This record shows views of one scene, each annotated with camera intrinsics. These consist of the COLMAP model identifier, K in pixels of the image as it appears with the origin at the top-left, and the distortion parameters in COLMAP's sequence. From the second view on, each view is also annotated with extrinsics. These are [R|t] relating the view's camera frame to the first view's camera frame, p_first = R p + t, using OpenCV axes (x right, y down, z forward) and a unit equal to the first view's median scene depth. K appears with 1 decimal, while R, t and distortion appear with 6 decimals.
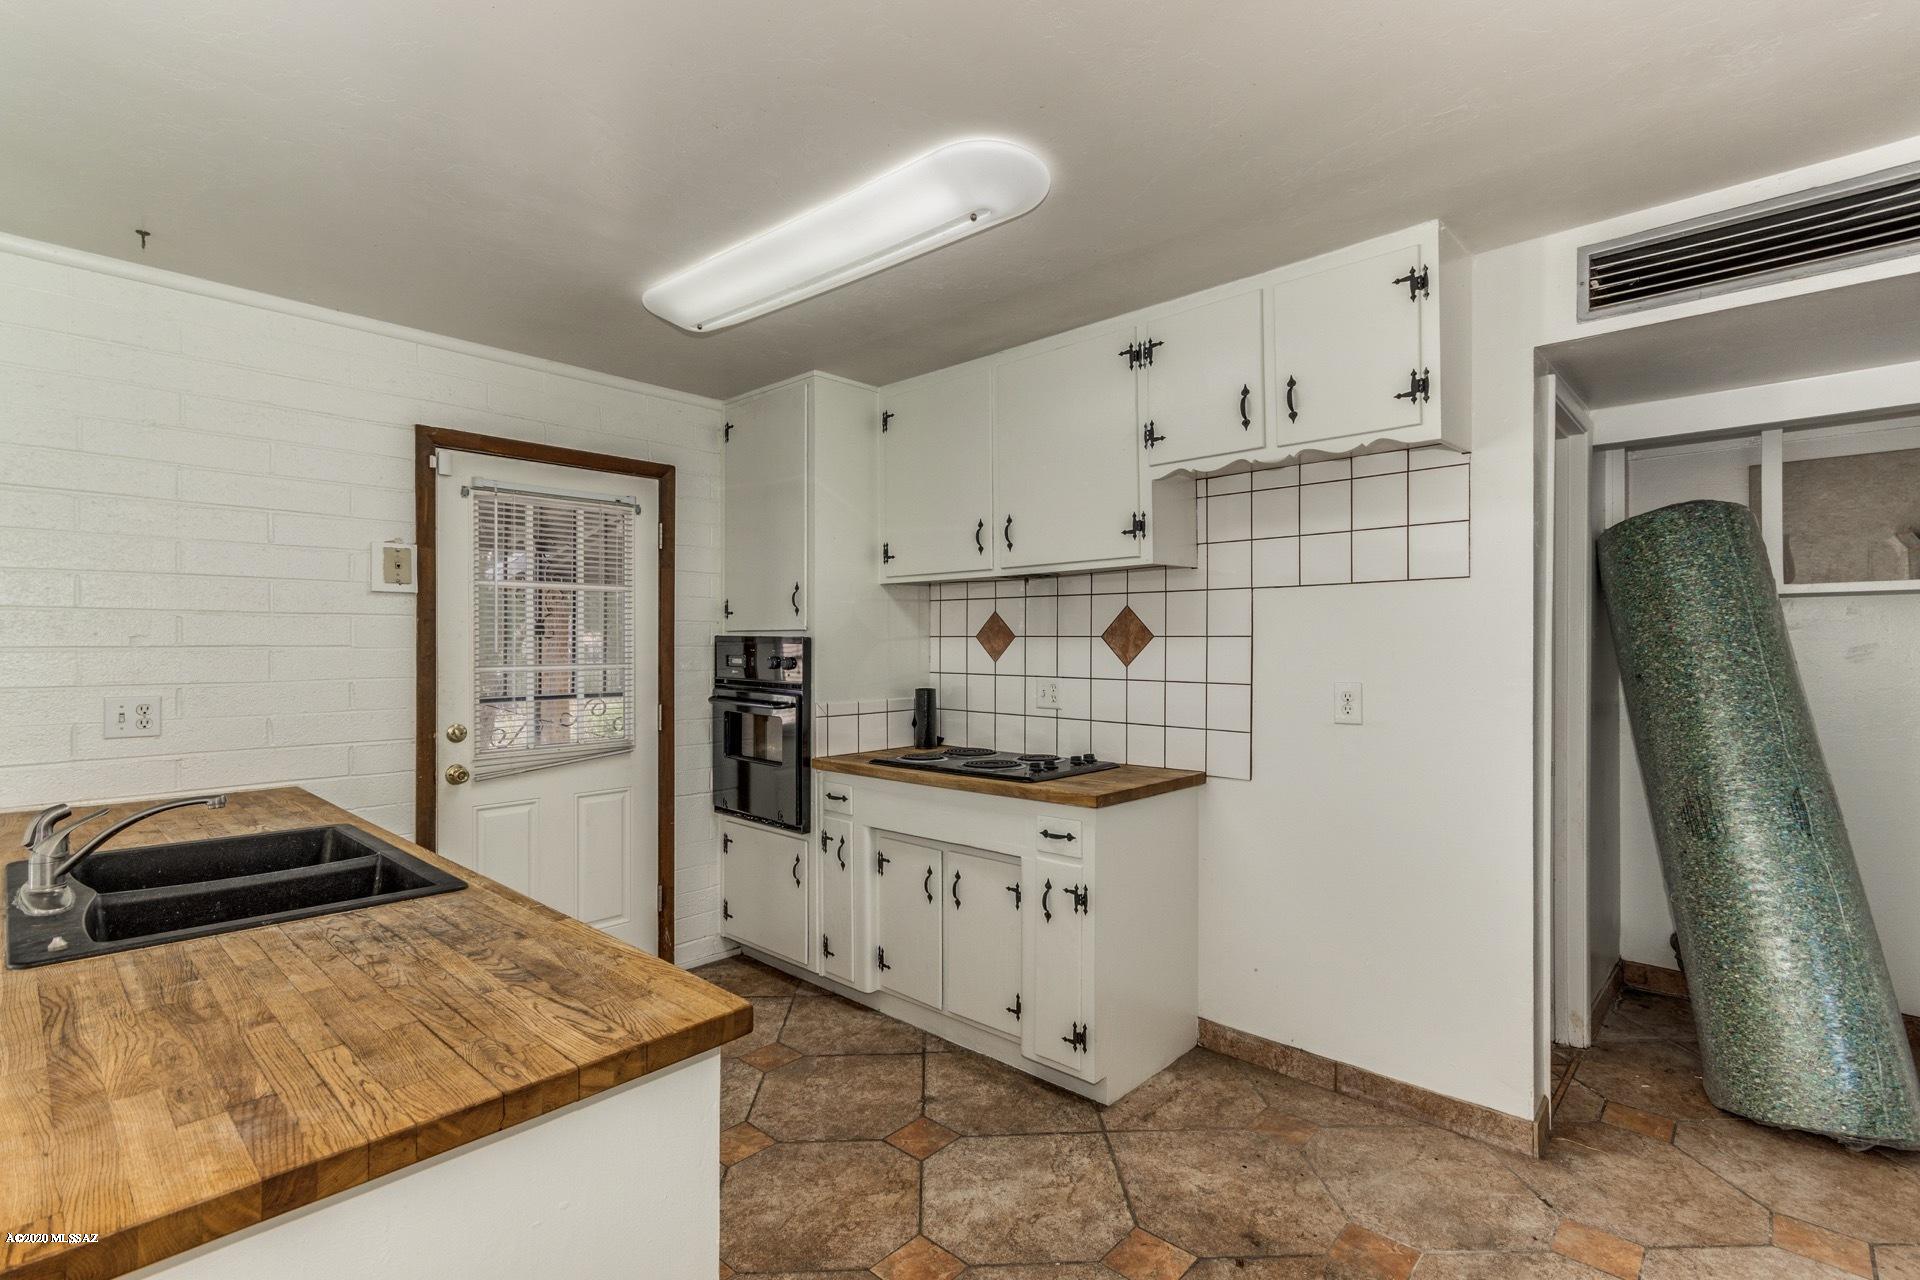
lens RADIAL K [[890.0, 0, 959.4], [0, 890.0, 644.5], [0, 0, 1]] dist [0.005423, 0.004839]
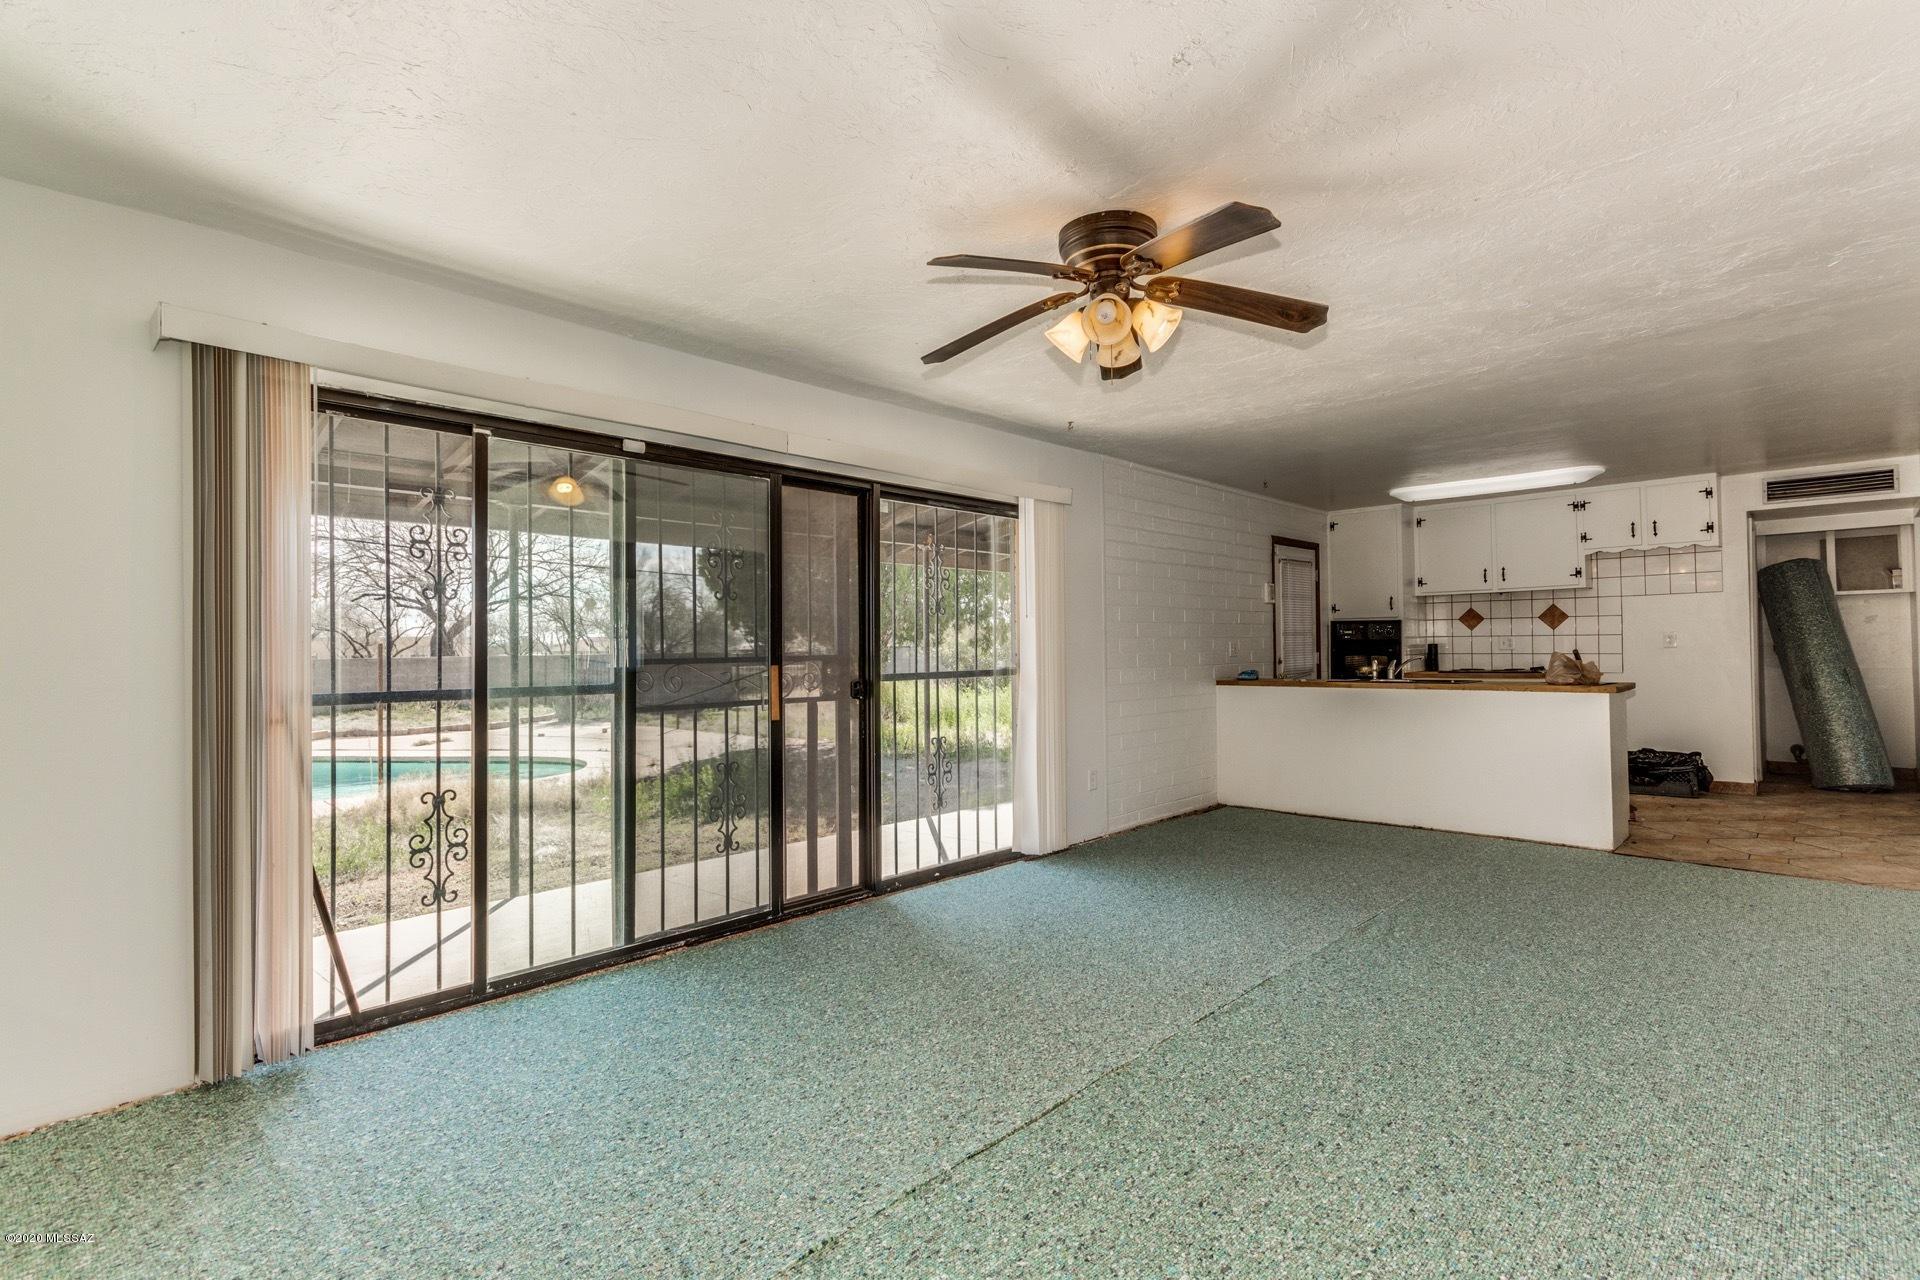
lens RADIAL K [[890.0, 0, 970.4], [0, 890.0, 632.8], [0, 0, 1]] dist [0.005423, 0.004839]
pose [[0.999770, -0.014198, -0.016071, -1.449704], [0.013946, 0.999780, -0.015663, 0.053353], [0.016290, 0.015435, 0.999748, -1.530900]]
